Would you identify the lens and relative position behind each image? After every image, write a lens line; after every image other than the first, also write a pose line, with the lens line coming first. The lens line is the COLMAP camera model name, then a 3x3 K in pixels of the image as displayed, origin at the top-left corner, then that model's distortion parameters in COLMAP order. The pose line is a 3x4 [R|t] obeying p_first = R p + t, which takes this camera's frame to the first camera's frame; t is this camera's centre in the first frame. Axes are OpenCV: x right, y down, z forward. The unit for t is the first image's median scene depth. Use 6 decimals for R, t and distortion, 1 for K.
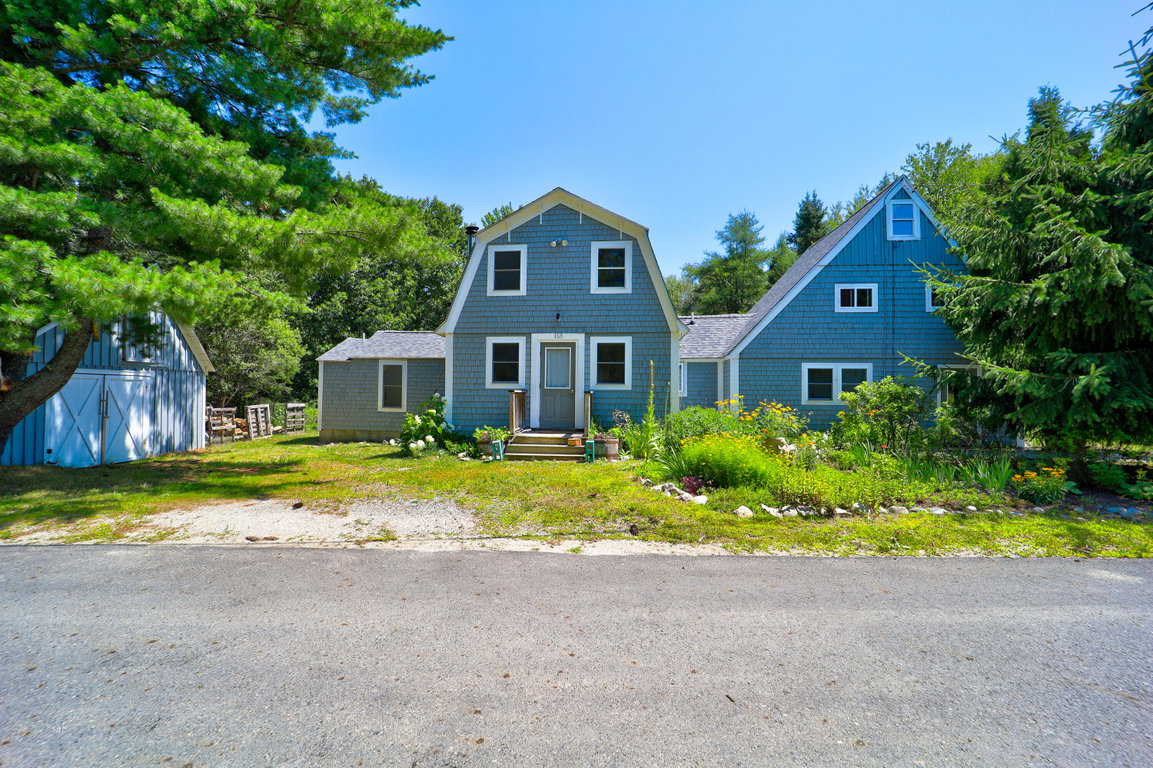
lens RADIAL K [[471.6, 0, 573.2], [0, 471.6, 386.7], [0, 0, 1]] dist [-0.022669, 0.000109]
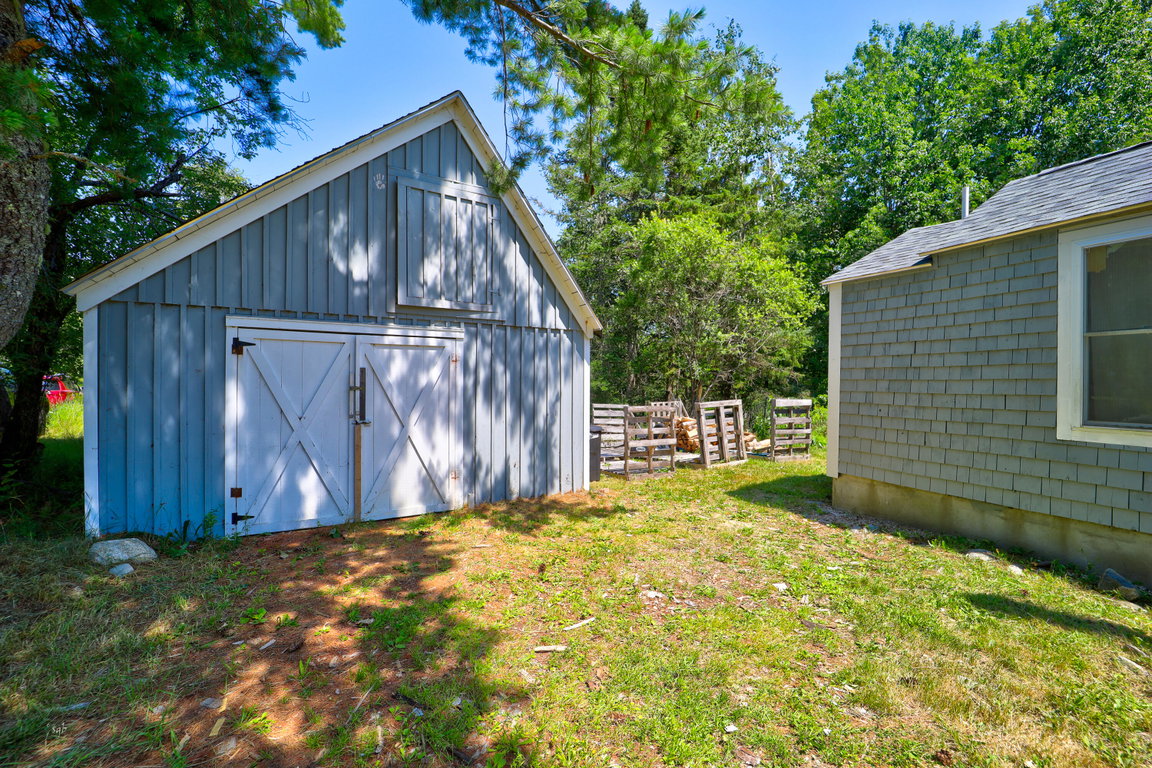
lens RADIAL K [[471.2, 0, 572.7], [0, 471.2, 386.7], [0, 0, 1]] dist [-0.022669, 0.000109]
pose [[0.504773, -0.002536, -0.863249, -0.440957], [0.013882, 0.999890, 0.005180, 0.025810], [0.863141, -0.014598, 0.504753, 0.860344]]
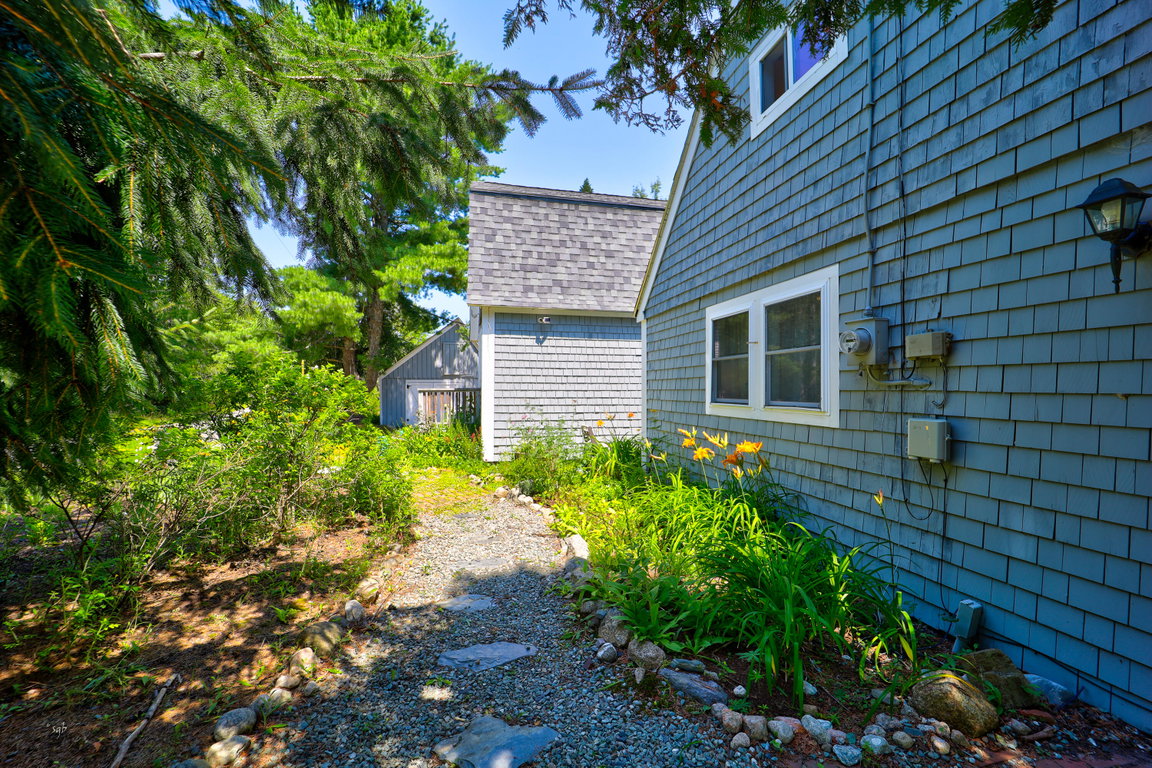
lens RADIAL K [[471.2, 0, 572.7], [0, 471.2, 386.7], [0, 0, 1]] dist [-0.022669, 0.000109]
pose [[0.306693, -0.012901, -0.951721, 0.929977], [0.031287, 0.999504, -0.003466, 0.015253], [0.951294, -0.028714, 0.306944, 0.859677]]
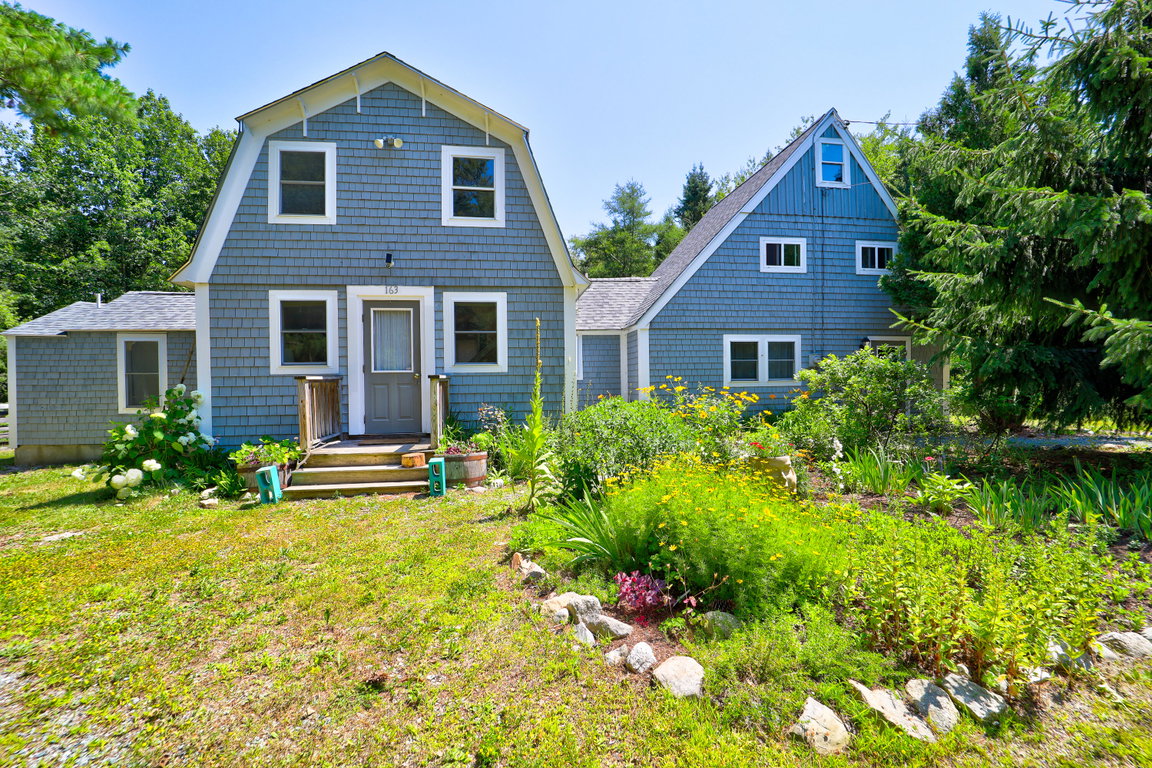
lens RADIAL K [[471.2, 0, 572.7], [0, 471.2, 386.7], [0, 0, 1]] dist [-0.022669, 0.000109]
pose [[0.971064, -0.025901, 0.237411, 0.051935], [0.017704, 0.999173, 0.036594, 0.004219], [-0.238162, -0.031332, 0.970720, 0.315942]]
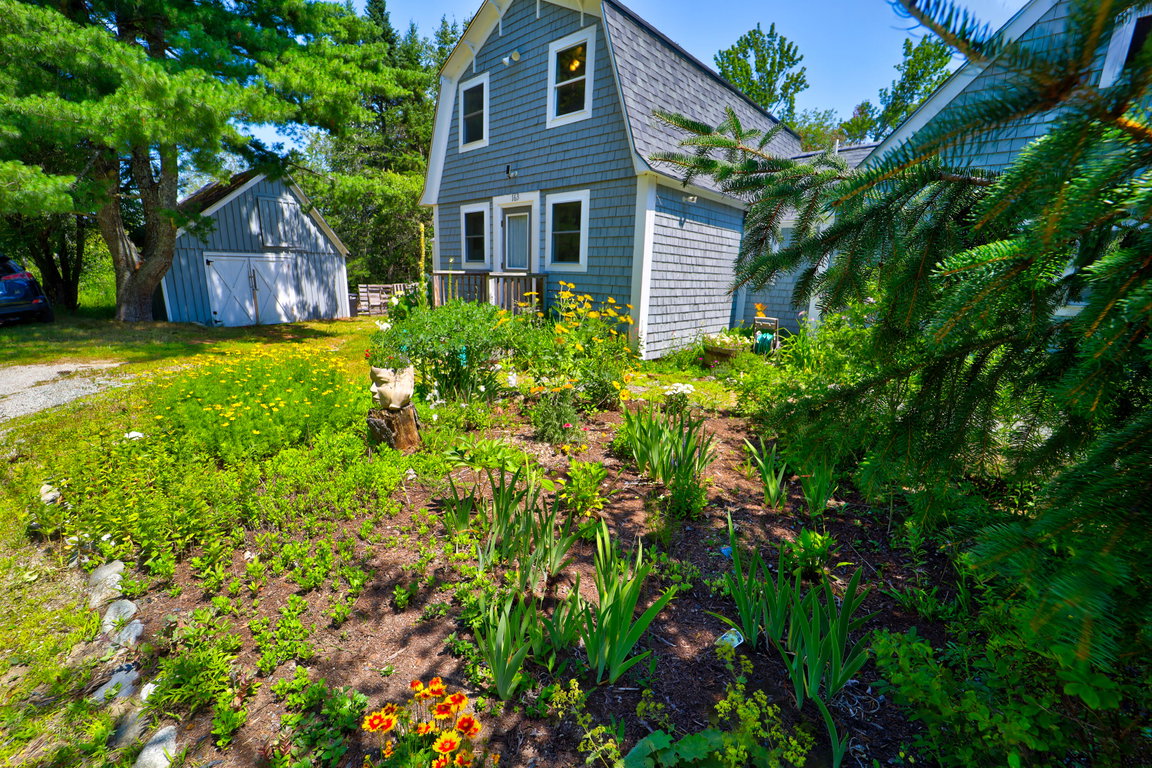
lens RADIAL K [[471.2, 0, 572.7], [0, 471.2, 386.7], [0, 0, 1]] dist [-0.022669, 0.000109]
pose [[0.795198, 0.155130, -0.586170, 0.522467], [-0.003310, 0.967815, 0.251643, -0.003786], [0.606341, -0.198166, 0.770118, 0.411054]]
